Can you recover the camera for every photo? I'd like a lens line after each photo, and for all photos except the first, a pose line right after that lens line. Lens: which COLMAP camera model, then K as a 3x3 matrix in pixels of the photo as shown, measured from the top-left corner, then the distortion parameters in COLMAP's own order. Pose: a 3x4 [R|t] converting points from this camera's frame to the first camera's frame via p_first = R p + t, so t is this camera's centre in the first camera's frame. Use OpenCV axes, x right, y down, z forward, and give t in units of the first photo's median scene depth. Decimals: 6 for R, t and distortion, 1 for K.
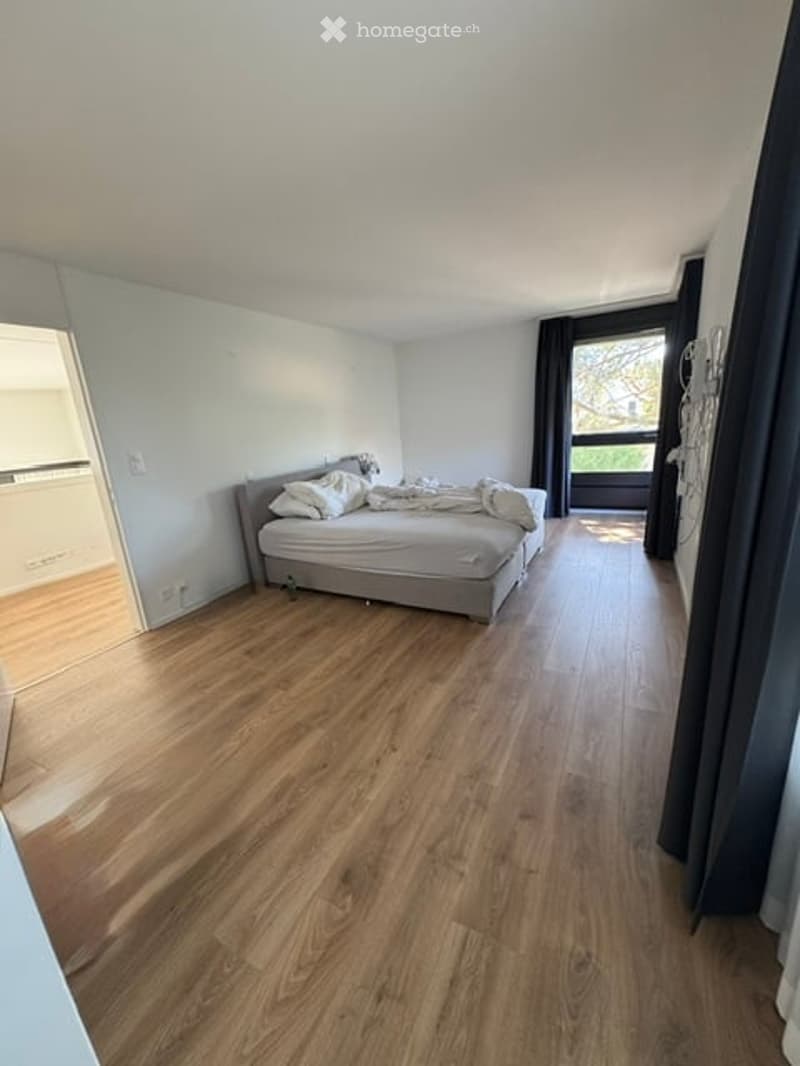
lens RADIAL K [[402.8, 0, 370.5], [0, 402.8, 523.3], [0, 0, 1]] dist [-0.000790, -0.000088]
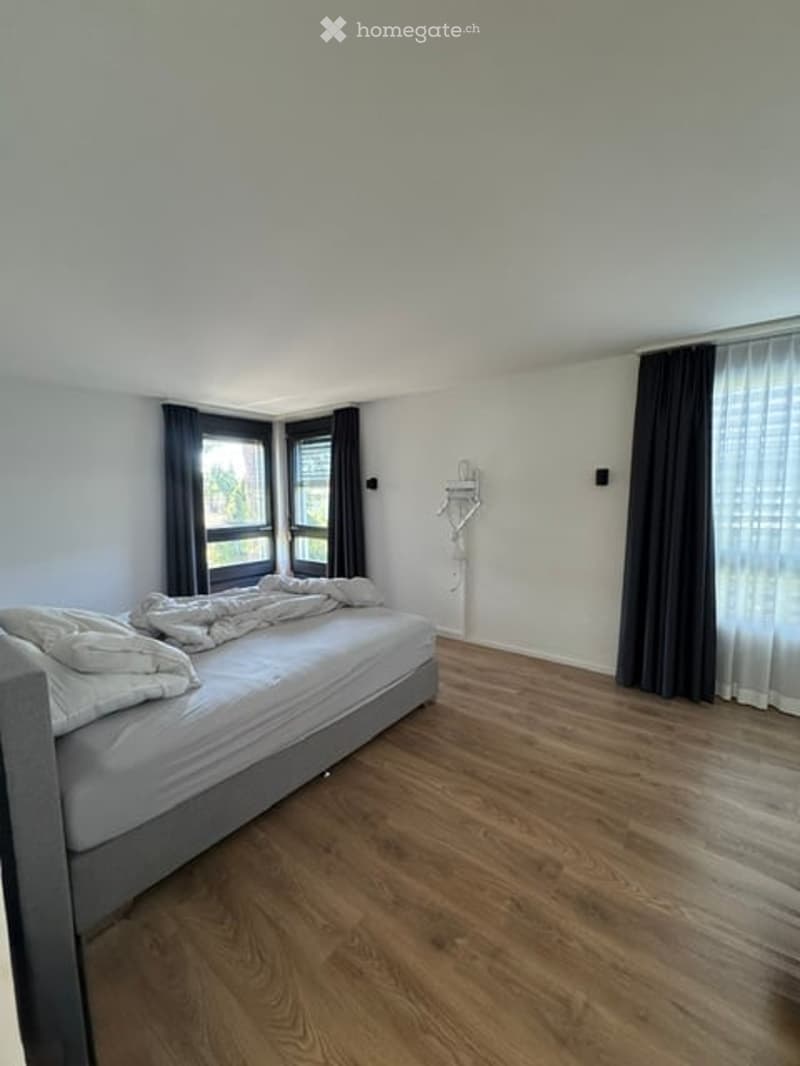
lens RADIAL K [[424.1, 0, 400.0], [0, 424.1, 533.0], [0, 0, 1]] dist [-0.003380, -0.000506]
pose [[0.154125, -0.015570, 0.987929, -0.809972], [0.234810, 0.971807, -0.021316, -0.170037], [-0.959745, 0.235261, 0.153435, 0.842155]]
